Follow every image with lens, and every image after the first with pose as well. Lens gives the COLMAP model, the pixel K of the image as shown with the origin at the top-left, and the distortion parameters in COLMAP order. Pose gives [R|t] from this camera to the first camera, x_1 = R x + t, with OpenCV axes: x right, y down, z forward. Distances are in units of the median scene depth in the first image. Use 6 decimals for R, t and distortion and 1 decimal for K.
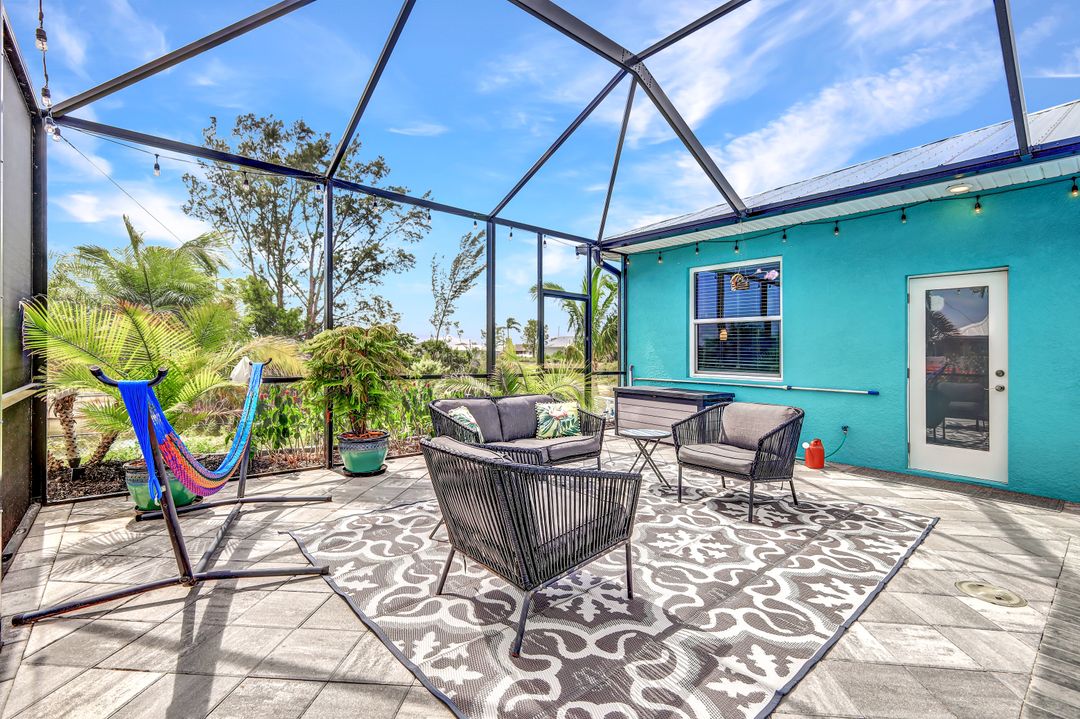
lens RADIAL K [[487.6, 0, 548.0], [0, 487.6, 355.7], [0, 0, 1]] dist [0.002217, 0.000770]
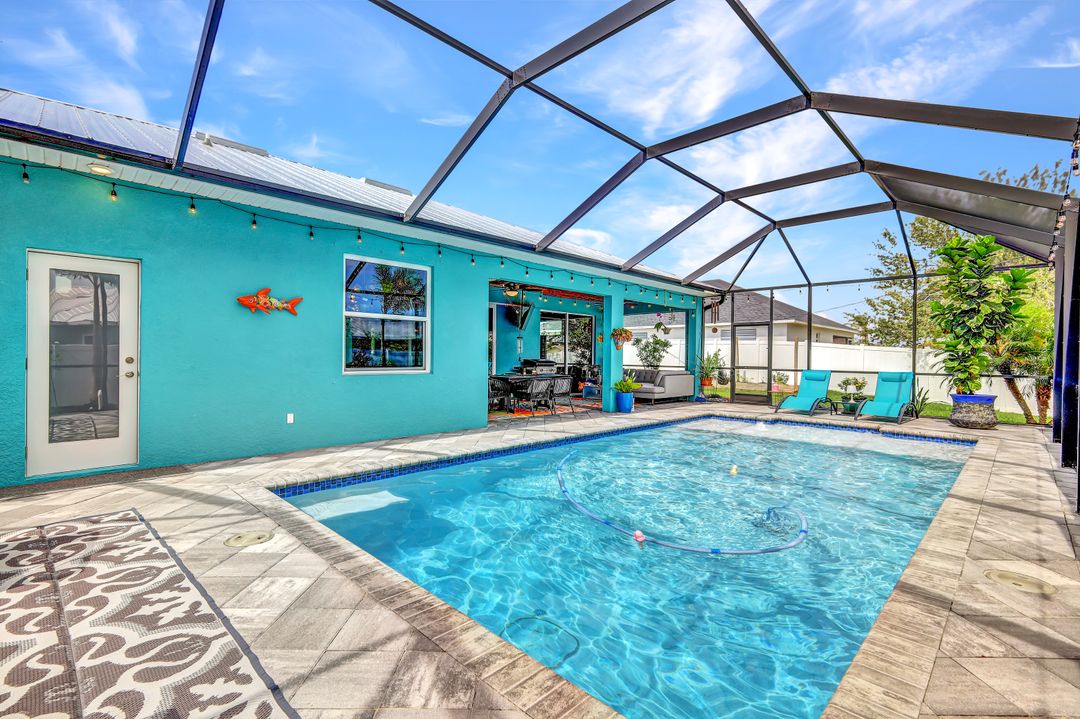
lens RADIAL K [[487.6, 0, 548.0], [0, 487.6, 355.7], [0, 0, 1]] dist [0.002217, 0.000770]
pose [[-0.091251, -0.021055, 0.995605, -0.283175], [-0.005012, 0.999774, 0.020683, 0.000263], [-0.995815, -0.003102, -0.091336, 0.287490]]
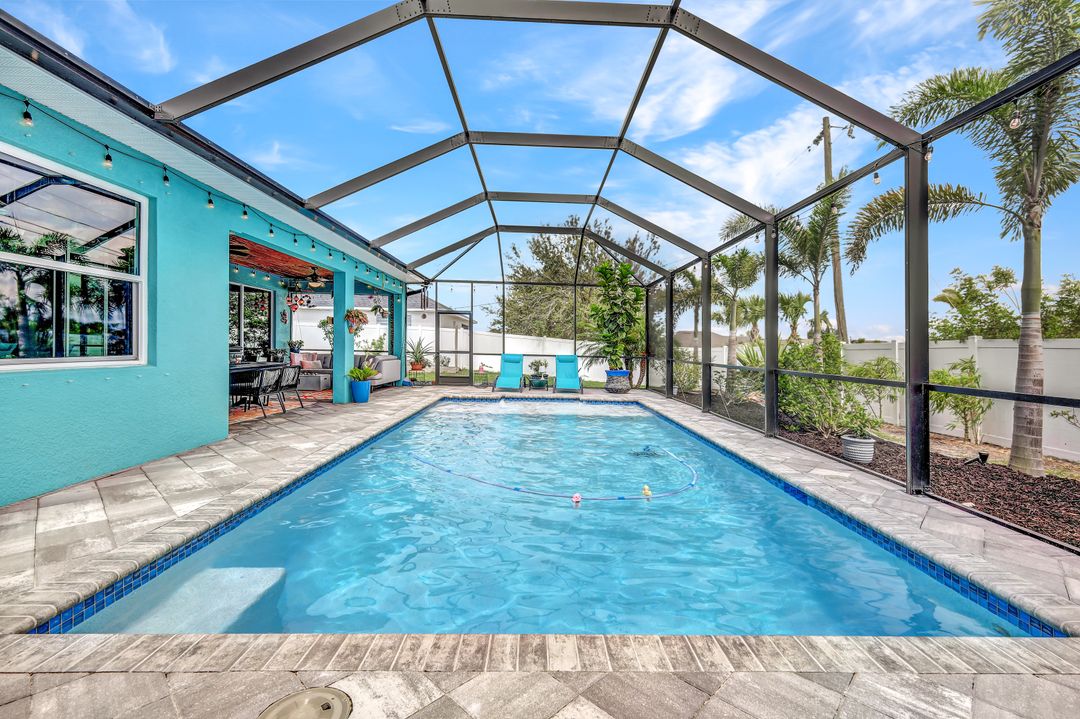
lens RADIAL K [[463.9, 0, 548.5], [0, 463.9, 338.4], [0, 0, 1]] dist [0.002517, 0.000563]
pose [[-0.780231, -0.028715, 0.624832, 0.251183], [-0.034295, 0.999407, 0.003105, 0.008244], [-0.624551, -0.019006, -0.780753, 0.968931]]
